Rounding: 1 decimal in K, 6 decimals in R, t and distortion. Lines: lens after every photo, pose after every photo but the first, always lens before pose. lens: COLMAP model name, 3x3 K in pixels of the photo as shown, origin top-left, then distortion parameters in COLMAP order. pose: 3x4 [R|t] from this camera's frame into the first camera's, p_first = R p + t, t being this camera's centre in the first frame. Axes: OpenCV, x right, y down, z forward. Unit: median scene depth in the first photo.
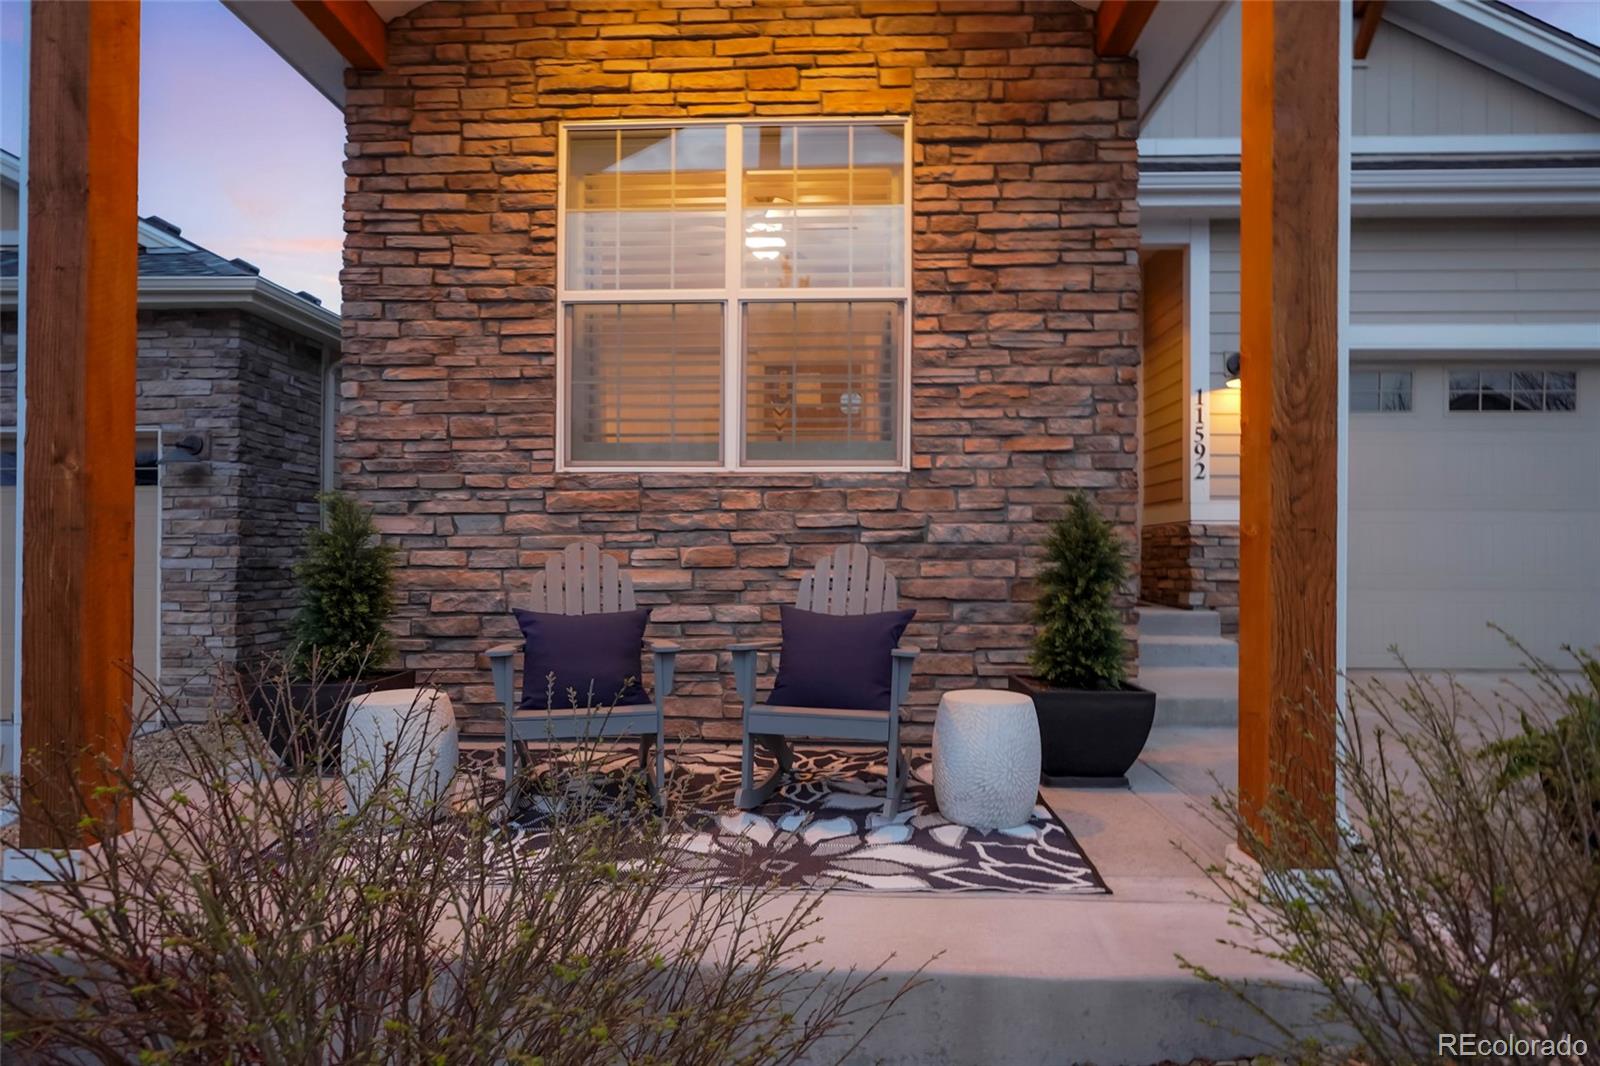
lens RADIAL K [[920.7, 0, 800.6], [0, 920.7, 537.5], [0, 0, 1]] dist [-0.001873, -0.000676]
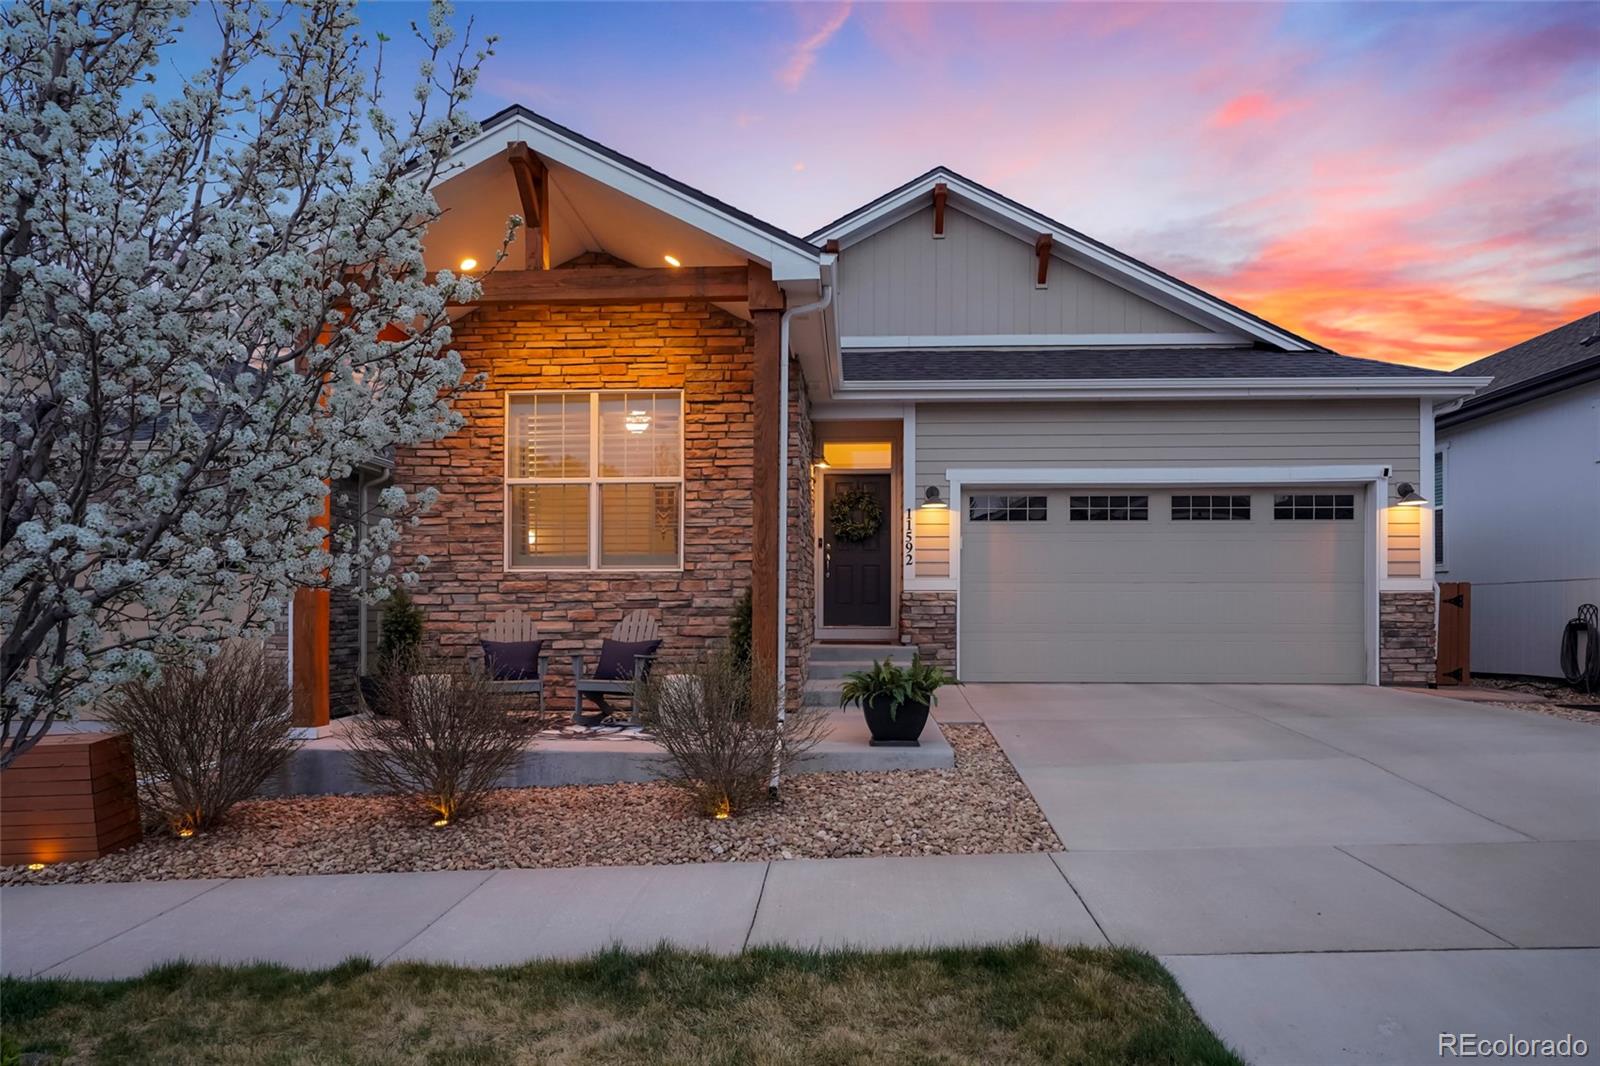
lens RADIAL K [[1012.6, 0, 795.8], [0, 1012.6, 583.9], [0, 0, 1]] dist [0.007946, 0.000576]
pose [[0.999726, -0.004592, -0.022968, 0.402701], [0.004525, 0.999985, -0.002977, -0.036794], [0.022982, 0.002872, 0.999732, -1.134353]]
